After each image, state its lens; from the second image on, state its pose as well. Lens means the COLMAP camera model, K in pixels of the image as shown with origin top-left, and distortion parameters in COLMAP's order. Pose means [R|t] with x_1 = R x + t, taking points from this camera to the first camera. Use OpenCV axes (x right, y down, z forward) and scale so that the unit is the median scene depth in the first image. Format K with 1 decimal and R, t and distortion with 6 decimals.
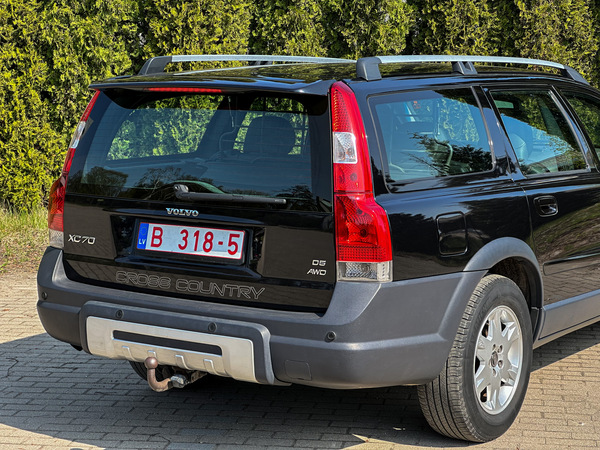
lens RADIAL K [[1322.2, 0, 309.5], [0, 1322.2, 225.9], [0, 0, 1]] dist [0.292903, -0.815412]
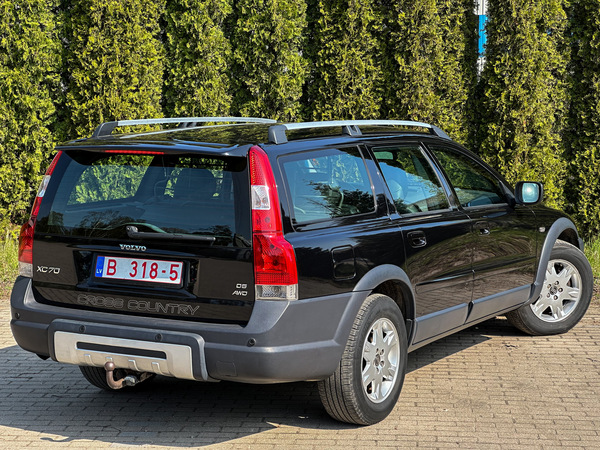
lens RADIAL K [[1375.5, 0, 302.6], [0, 1375.5, 217.9], [0, 0, 1]] dist [0.208726, 0.758937]
pose [[0.997113, -0.008605, 0.075448, -0.028302], [0.010282, 0.999708, -0.021871, -0.007013], [-0.075238, 0.022584, 0.996910, -0.286349]]
